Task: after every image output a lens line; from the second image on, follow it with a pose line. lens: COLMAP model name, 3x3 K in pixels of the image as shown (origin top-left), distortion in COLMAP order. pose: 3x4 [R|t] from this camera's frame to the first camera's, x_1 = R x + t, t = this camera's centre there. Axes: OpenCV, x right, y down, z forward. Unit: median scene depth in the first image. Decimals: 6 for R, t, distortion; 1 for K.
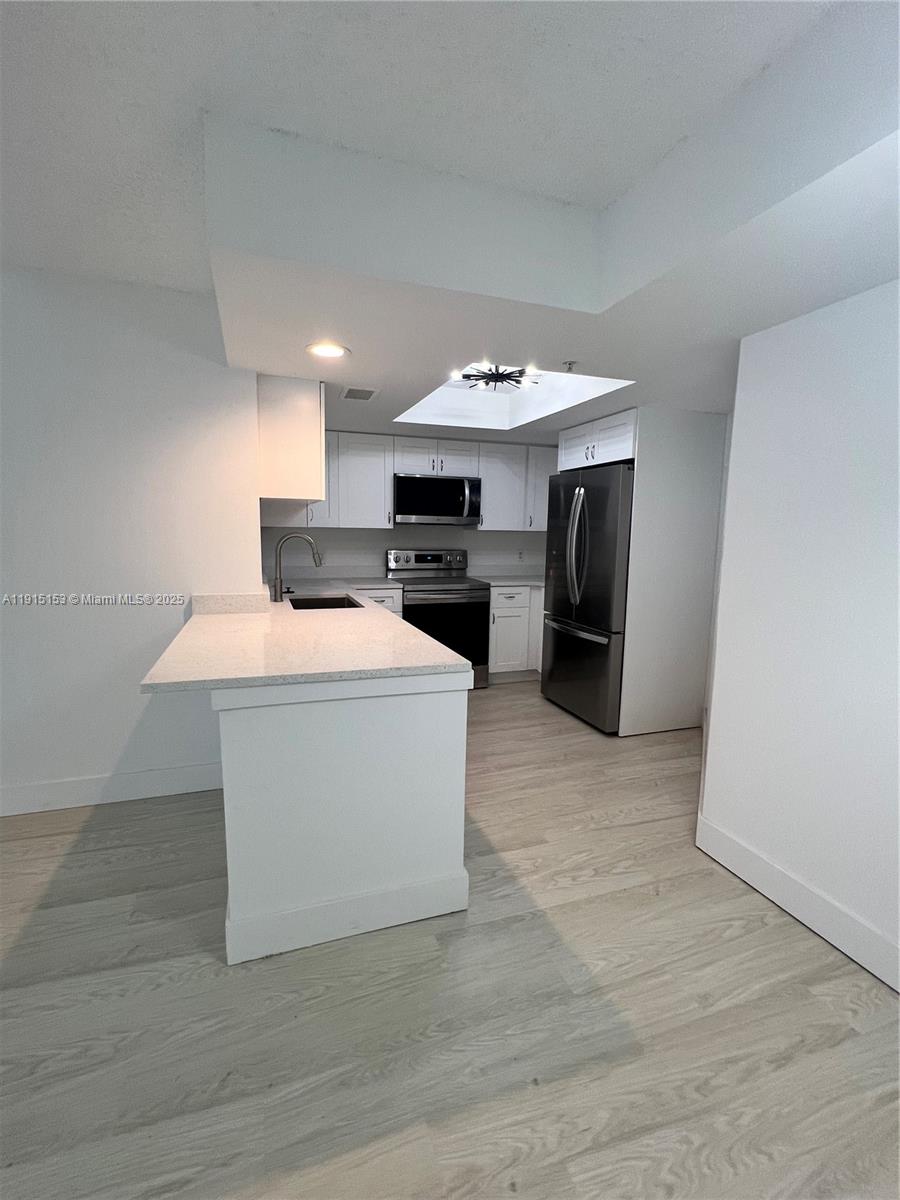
lens RADIAL K [[545.3, 0, 450.0], [0, 545.3, 600.0], [0, 0, 1]] dist [-0.001655, -0.000159]
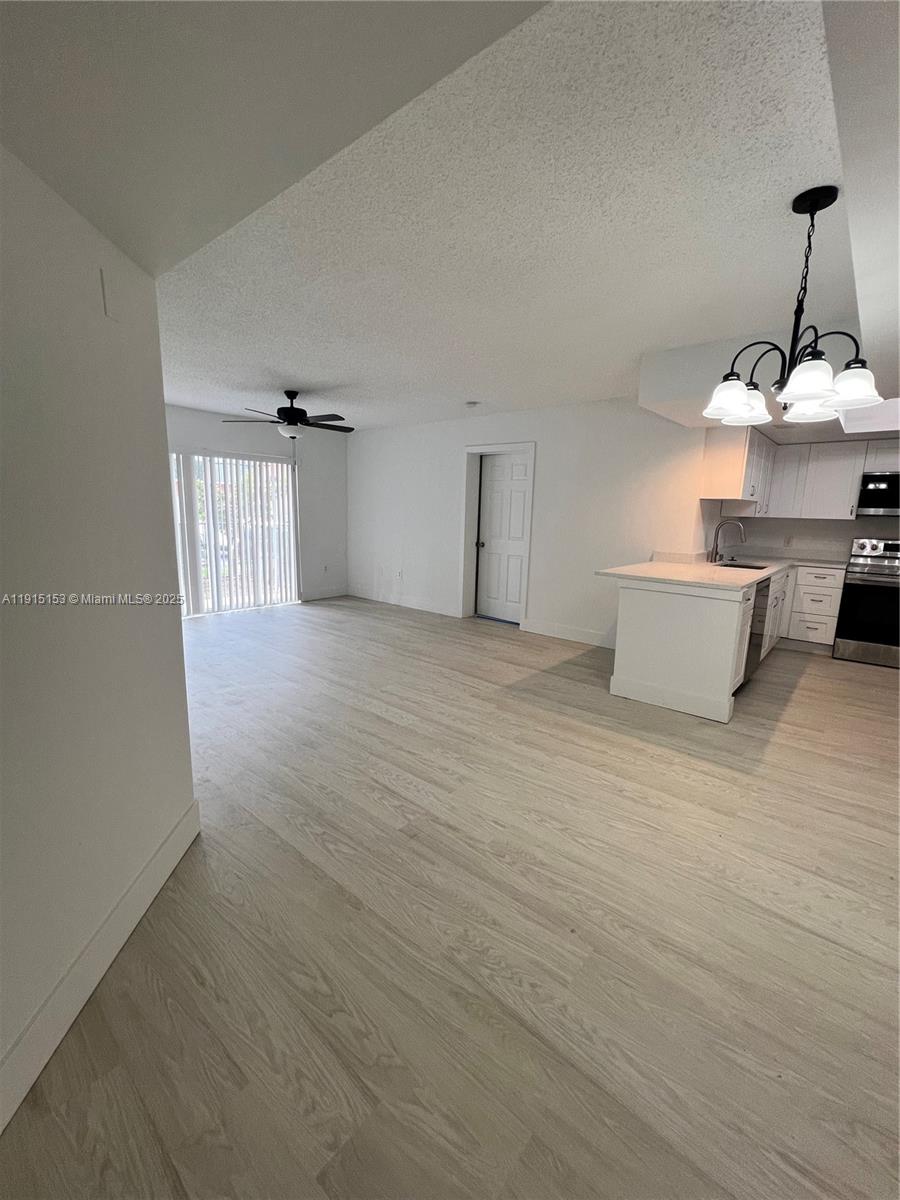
lens RADIAL K [[502.9, 0, 450.0], [0, 502.9, 600.0], [0, 0, 1]] dist [-0.000242, -0.000003]
pose [[0.506023, 0.148773, -0.849592, 0.479196], [-0.129319, 0.986964, 0.095805, 0.058787], [0.852770, 0.061389, 0.518666, -0.357438]]
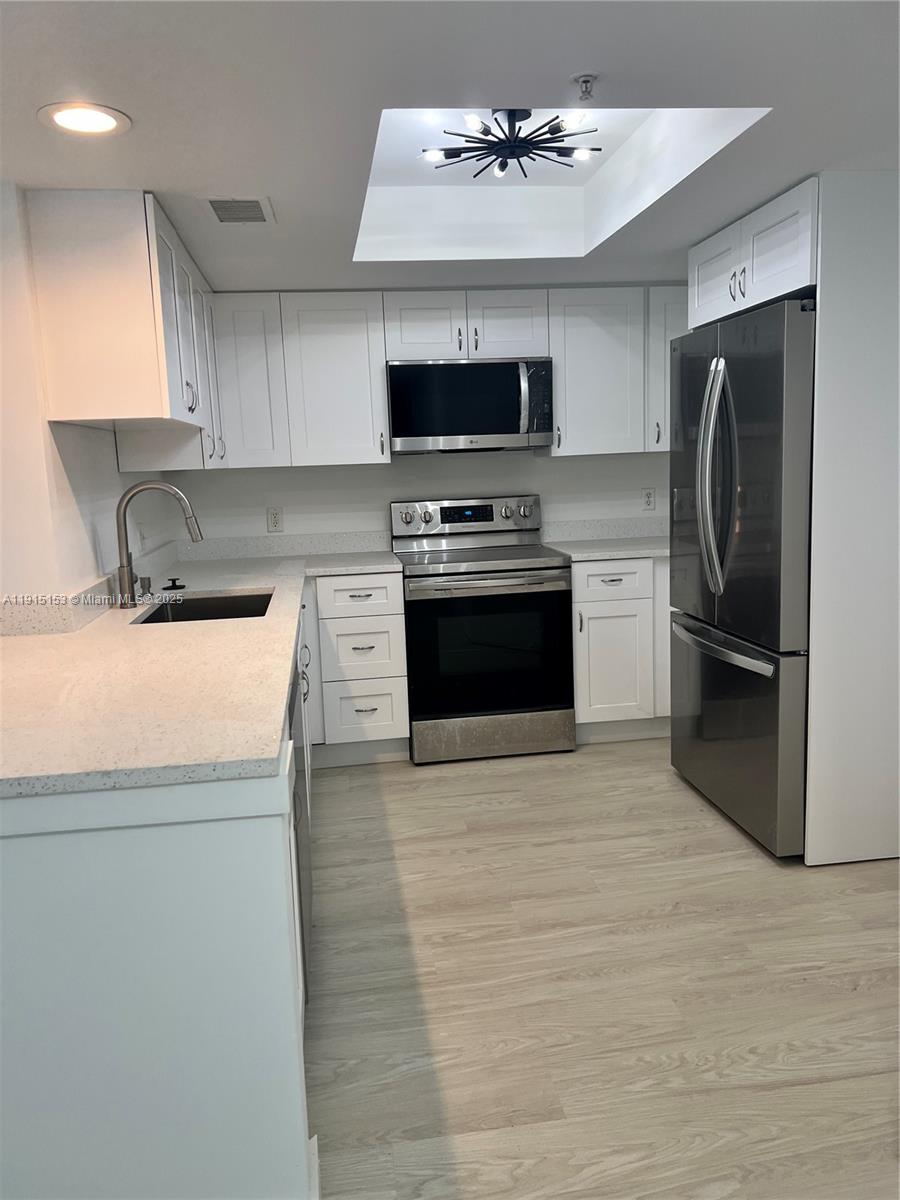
lens RADIAL K [[900.5, 0, 448.9], [0, 900.5, 598.2], [0, 0, 1]] dist [0.071450, -0.084887]
pose [[0.979287, -0.026330, -0.200757, 0.157798], [0.030992, 0.999317, 0.020115, -0.013096], [0.200090, -0.025920, 0.979435, 0.138147]]
